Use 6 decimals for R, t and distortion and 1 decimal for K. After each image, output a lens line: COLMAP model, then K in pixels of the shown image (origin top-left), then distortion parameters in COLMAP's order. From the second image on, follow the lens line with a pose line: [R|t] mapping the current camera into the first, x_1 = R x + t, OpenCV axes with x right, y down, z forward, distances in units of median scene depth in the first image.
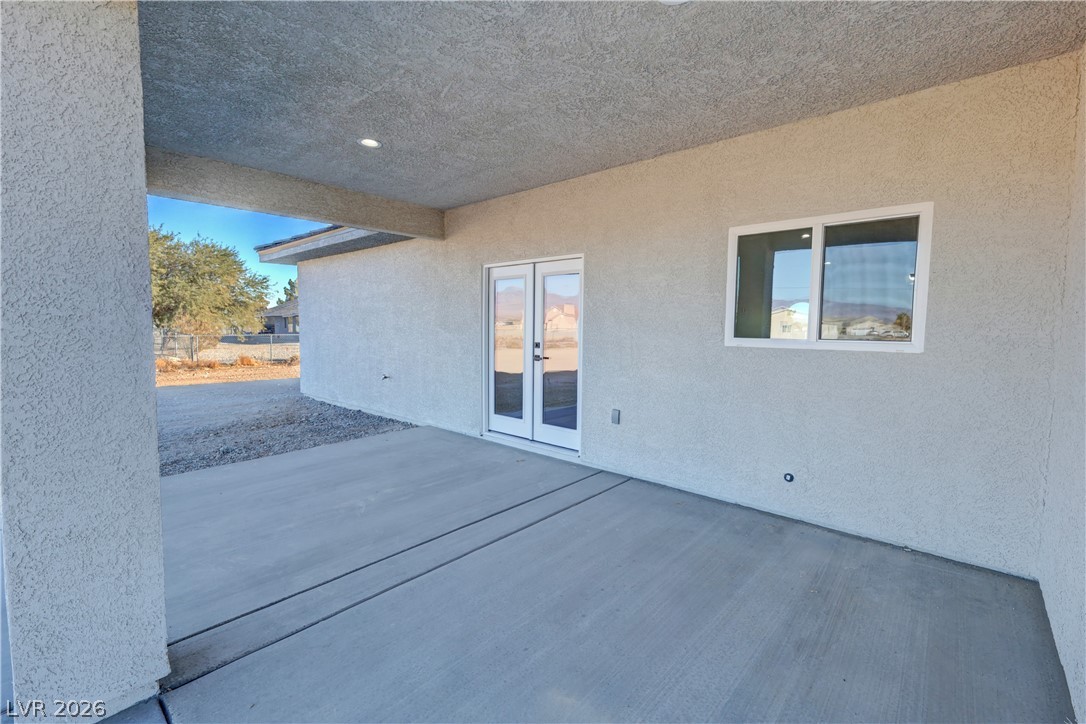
lens RADIAL K [[476.1, 0, 545.6], [0, 476.1, 358.7], [0, 0, 1]] dist [0.004919, -0.000060]
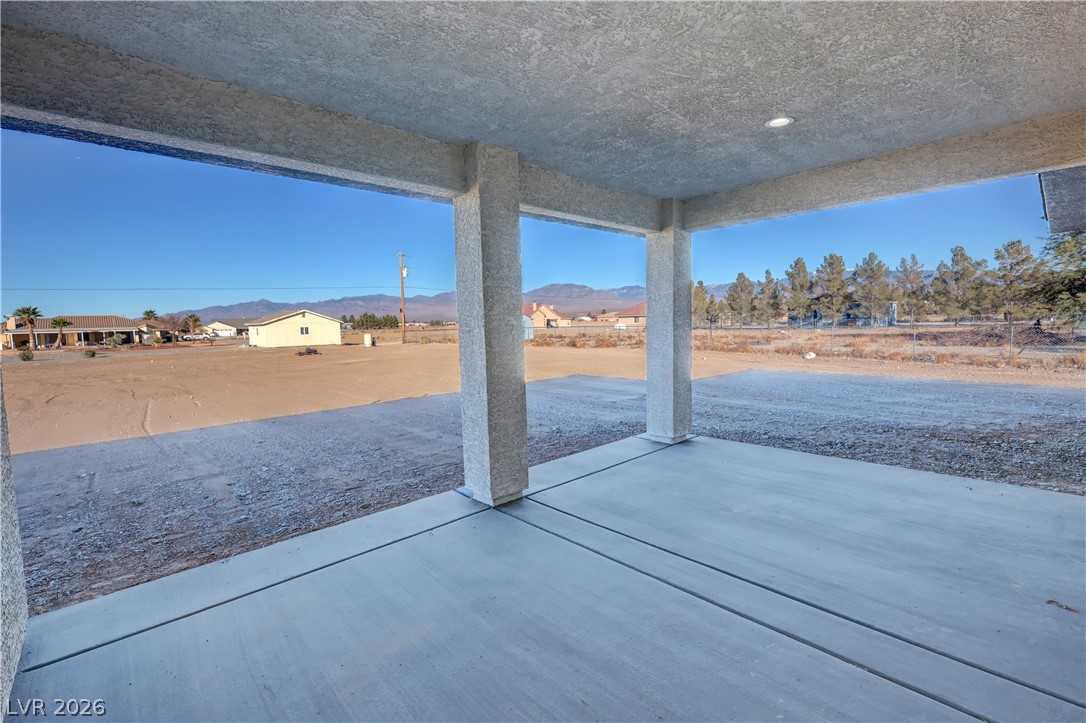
lens RADIAL K [[476.1, 0, 545.6], [0, 476.1, 358.2], [0, 0, 1]] dist [0.004919, -0.000060]
pose [[-0.089454, 0.067563, -0.993697, 0.588507], [-0.044215, 0.996444, 0.071730, -0.056928], [0.995009, 0.050353, -0.086149, 0.667189]]
